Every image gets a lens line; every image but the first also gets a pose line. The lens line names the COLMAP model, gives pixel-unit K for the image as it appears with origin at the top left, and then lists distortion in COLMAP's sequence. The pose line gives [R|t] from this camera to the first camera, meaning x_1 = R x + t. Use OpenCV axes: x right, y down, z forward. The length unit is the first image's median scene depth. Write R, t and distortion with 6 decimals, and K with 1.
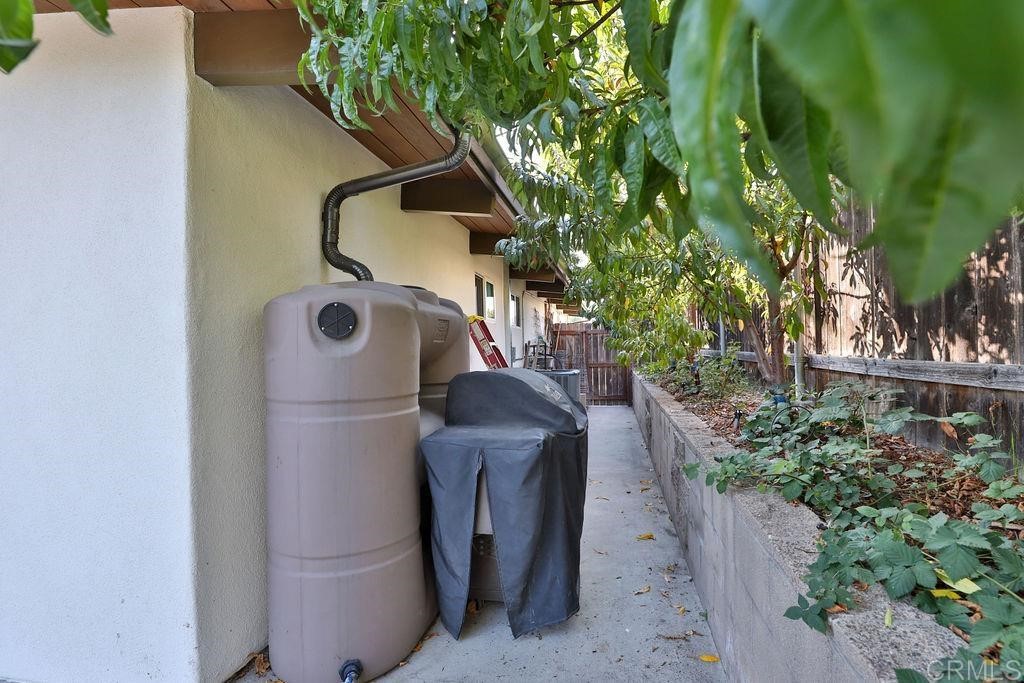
lens RADIAL K [[504.7, 0, 514.5], [0, 504.7, 341.1], [0, 0, 1]] dist [-0.042957, 0.013528]
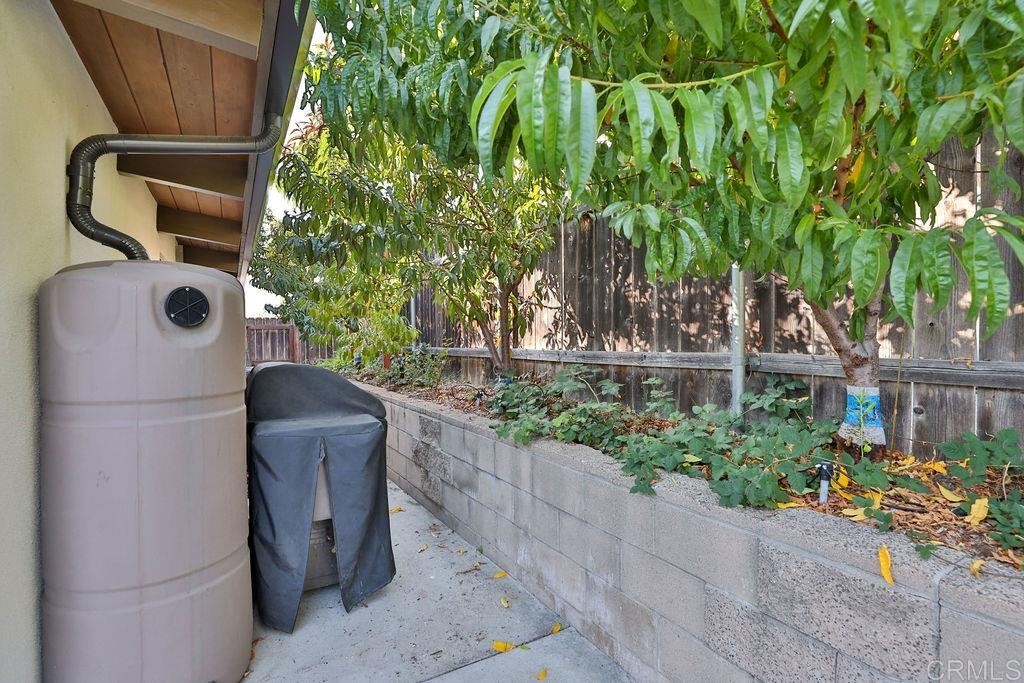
lens RADIAL K [[504.7, 0, 514.5], [0, 504.7, 341.1], [0, 0, 1]] dist [-0.042957, 0.013528]
pose [[0.755533, 0.009480, 0.655042, -0.439237], [-0.012831, 0.999918, 0.000327, 0.010048], [-0.654985, -0.008652, 0.755592, -0.036191]]
